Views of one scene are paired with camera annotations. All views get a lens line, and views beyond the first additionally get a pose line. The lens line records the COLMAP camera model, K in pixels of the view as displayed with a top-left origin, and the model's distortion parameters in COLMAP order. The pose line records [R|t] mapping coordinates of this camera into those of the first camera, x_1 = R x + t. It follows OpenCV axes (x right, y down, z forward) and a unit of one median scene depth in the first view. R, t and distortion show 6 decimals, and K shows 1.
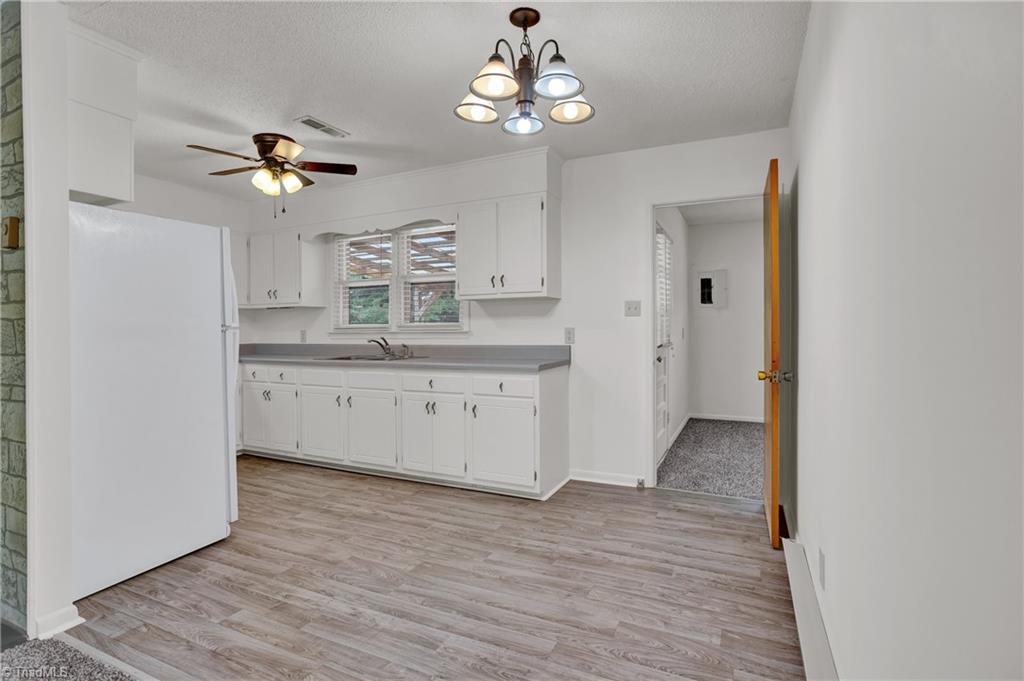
lens RADIAL K [[501.5, 0, 511.9], [0, 501.5, 337.4], [0, 0, 1]] dist [-0.001502, 0.000076]
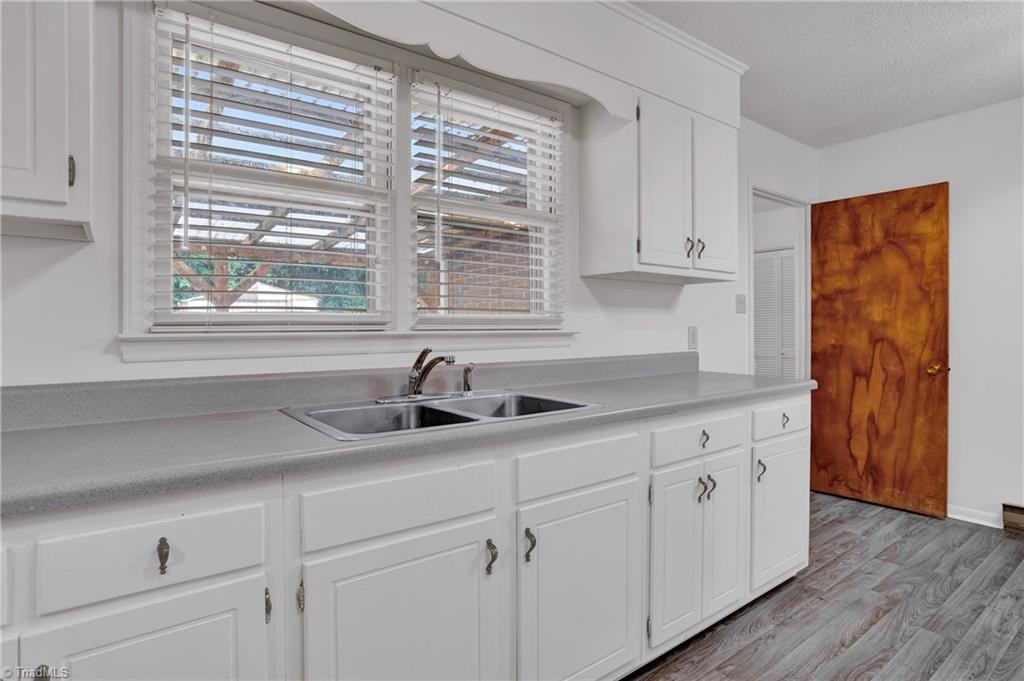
lens RADIAL K [[532.7, 0, 510.5], [0, 532.7, 329.2], [0, 0, 1]] dist [-0.026511, 0.016146]
pose [[0.457446, 0.002957, 0.889232, -0.878426], [0.015016, 0.999826, -0.011050, -0.014066], [-0.889110, 0.018408, 0.457322, 1.155173]]
